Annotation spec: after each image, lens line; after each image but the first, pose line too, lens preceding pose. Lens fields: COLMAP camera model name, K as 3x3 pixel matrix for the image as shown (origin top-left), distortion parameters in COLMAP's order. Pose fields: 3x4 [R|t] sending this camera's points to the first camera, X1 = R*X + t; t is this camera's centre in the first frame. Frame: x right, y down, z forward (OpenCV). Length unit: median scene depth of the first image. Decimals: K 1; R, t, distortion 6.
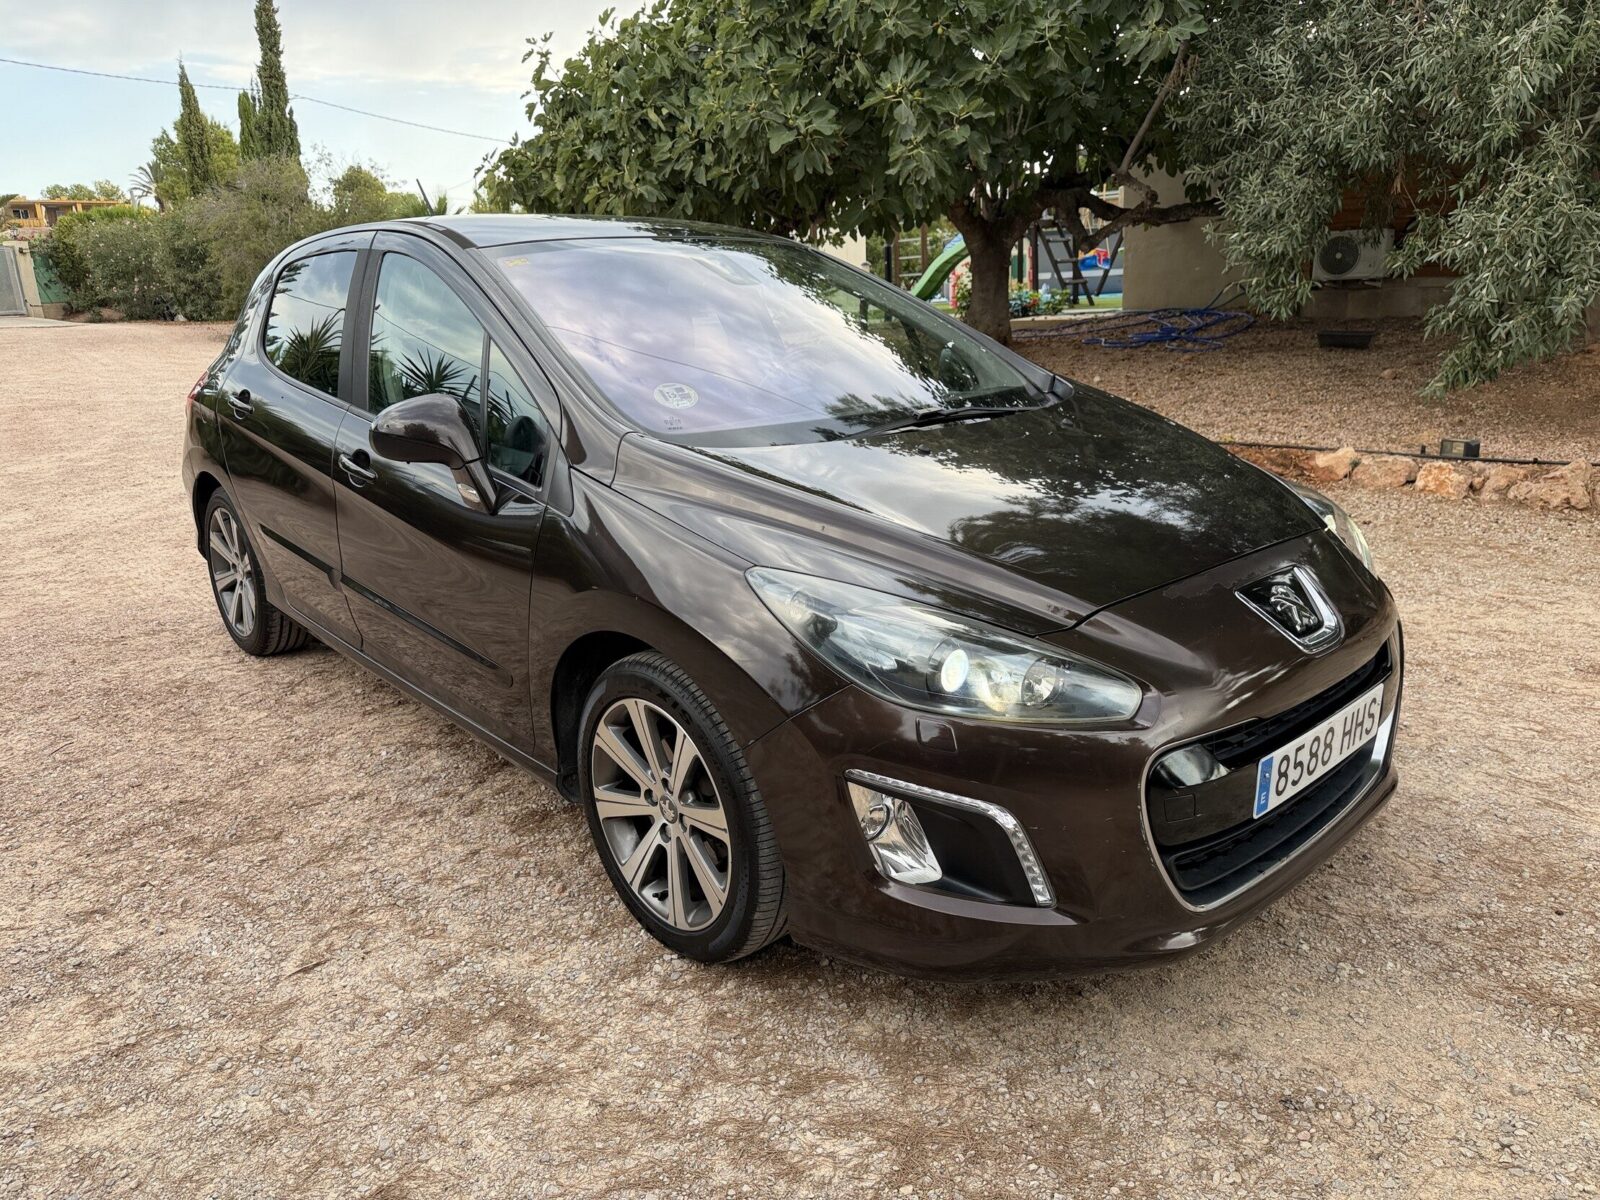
lens RADIAL K [[1118.9, 0, 779.6], [0, 1118.9, 599.5], [0, 0, 1]] dist [0.006763, -0.014782]
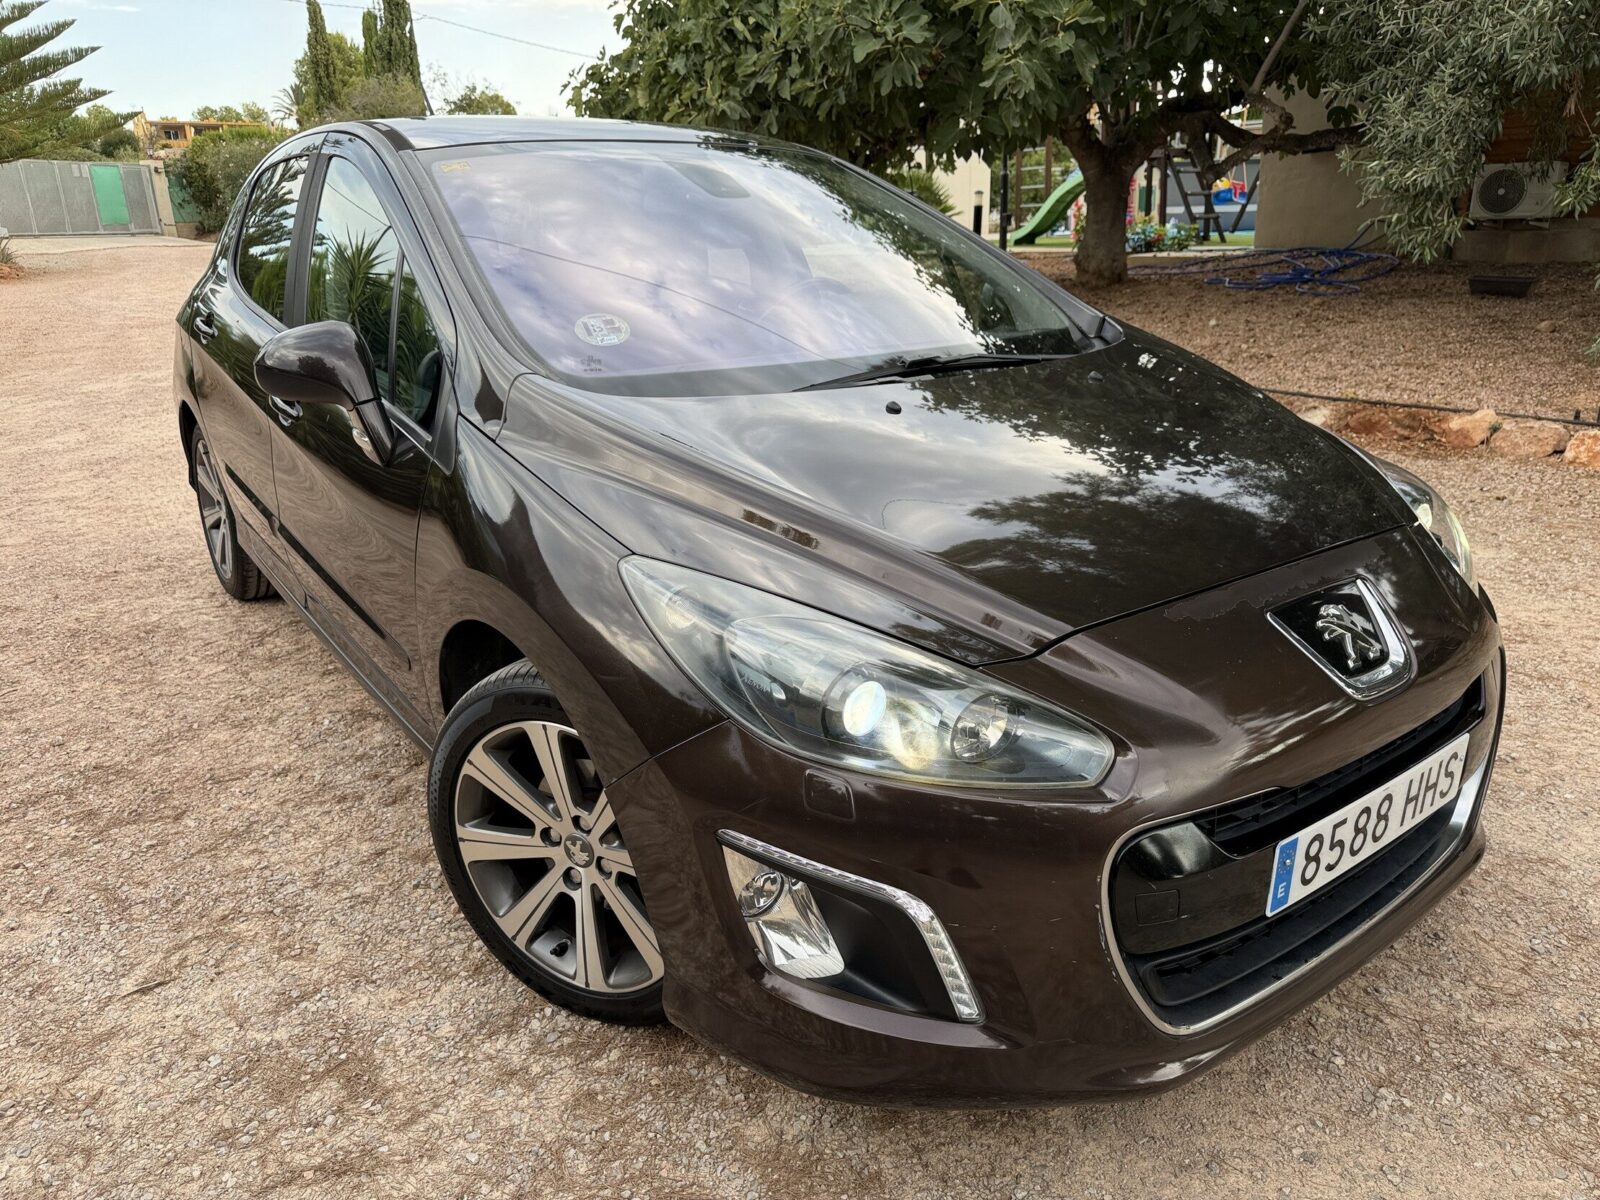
lens RADIAL K [[1118.9, 0, 796.9], [0, 1118.9, 603.2], [0, 0, 1]] dist [0.006763, -0.014782]
pose [[0.995340, 0.046387, -0.084532, 0.100606], [-0.041376, 0.997334, 0.060102, -0.029890], [0.087095, -0.056324, 0.994606, 0.143754]]
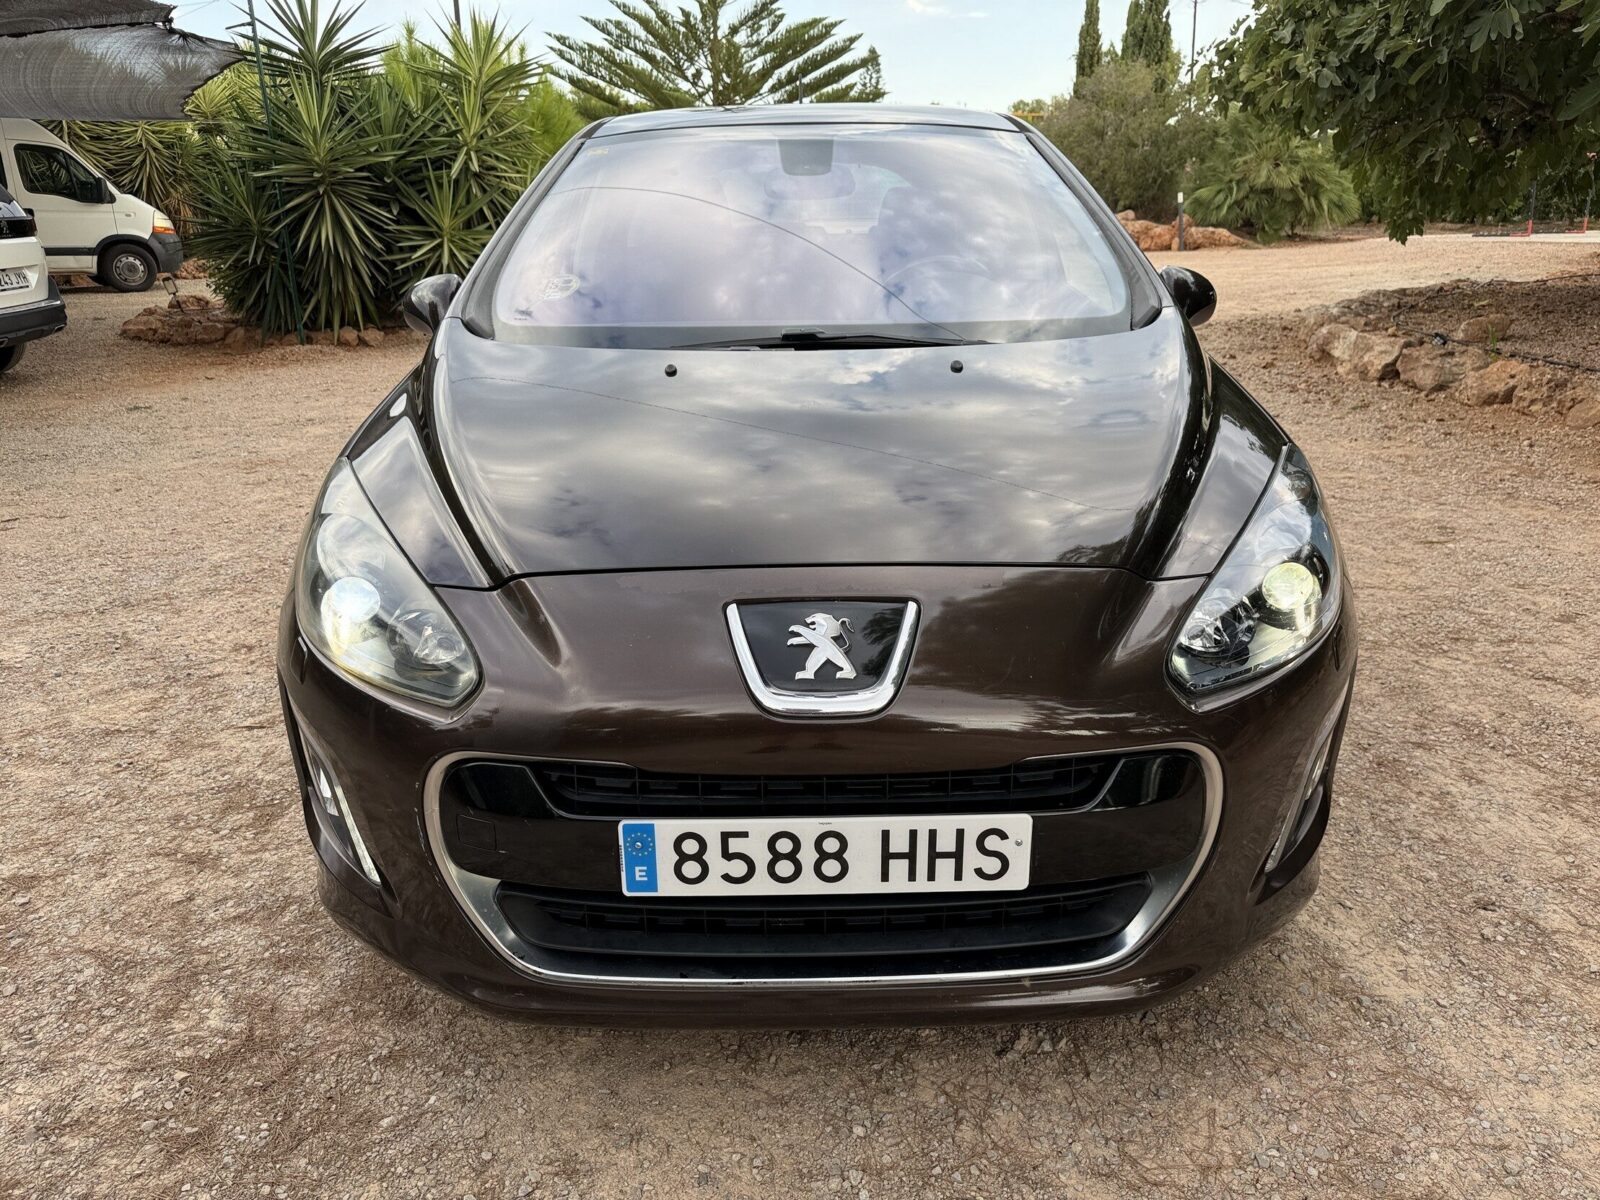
lens RADIAL K [[1118.9, 0, 800.2], [0, 1118.9, 586.4], [0, 0, 1]] dist [0.006763, -0.014782]
pose [[0.745626, 0.227138, -0.626458, 0.571400], [-0.186628, 0.973671, 0.130898, -0.076637], [0.639696, 0.019314, 0.768385, 0.304684]]
